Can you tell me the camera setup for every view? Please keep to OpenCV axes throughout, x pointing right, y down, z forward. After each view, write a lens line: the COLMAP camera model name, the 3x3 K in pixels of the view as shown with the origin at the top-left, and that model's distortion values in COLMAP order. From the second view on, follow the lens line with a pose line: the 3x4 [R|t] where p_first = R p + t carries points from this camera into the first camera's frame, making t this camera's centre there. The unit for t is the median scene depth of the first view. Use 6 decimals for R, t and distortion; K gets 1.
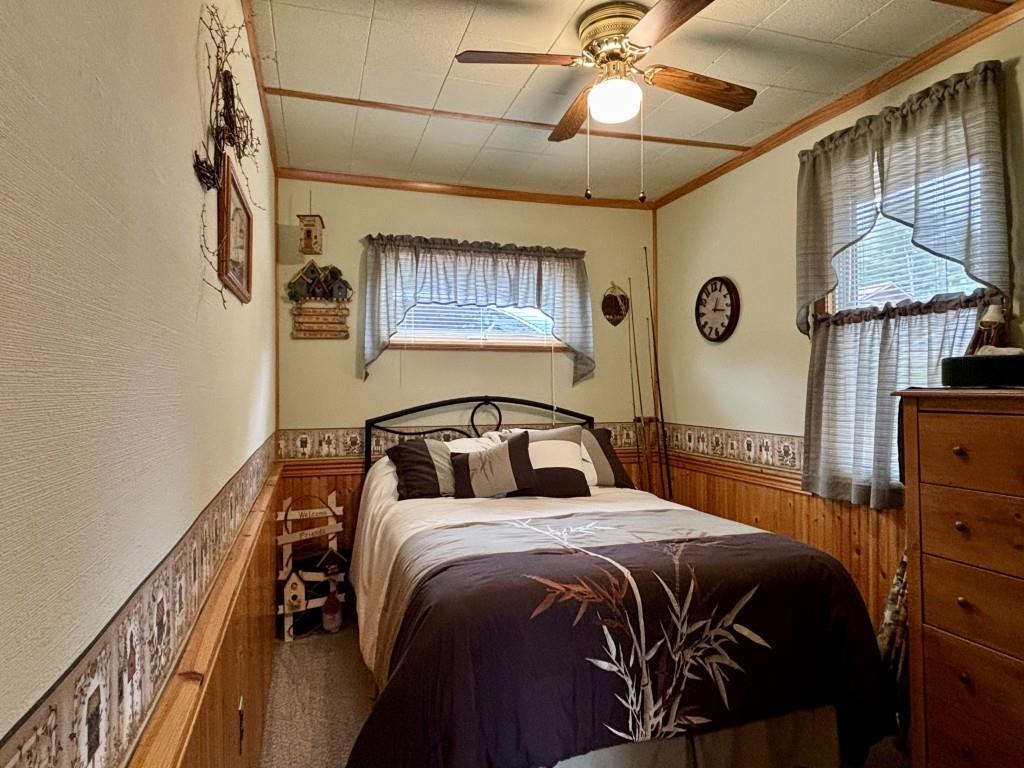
lens RADIAL K [[621.6, 0, 510.5], [0, 621.6, 383.6], [0, 0, 1]] dist [0.033553, -0.047900]
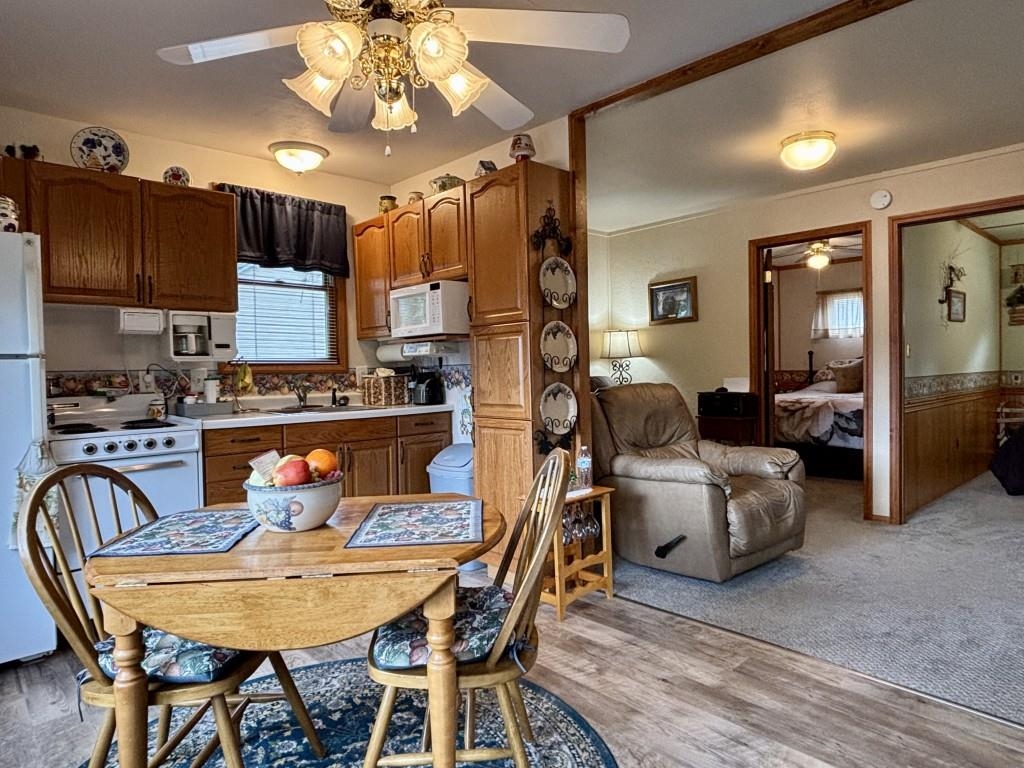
lens RADIAL K [[626.2, 0, 509.5], [0, 626.2, 378.4], [0, 0, 1]] dist [0.036369, -0.047475]
pose [[0.419041, 0.011304, -0.907897, 0.804646], [0.015101, 0.999697, 0.019417, 0.034068], [0.907842, -0.021846, 0.418744, -1.293122]]
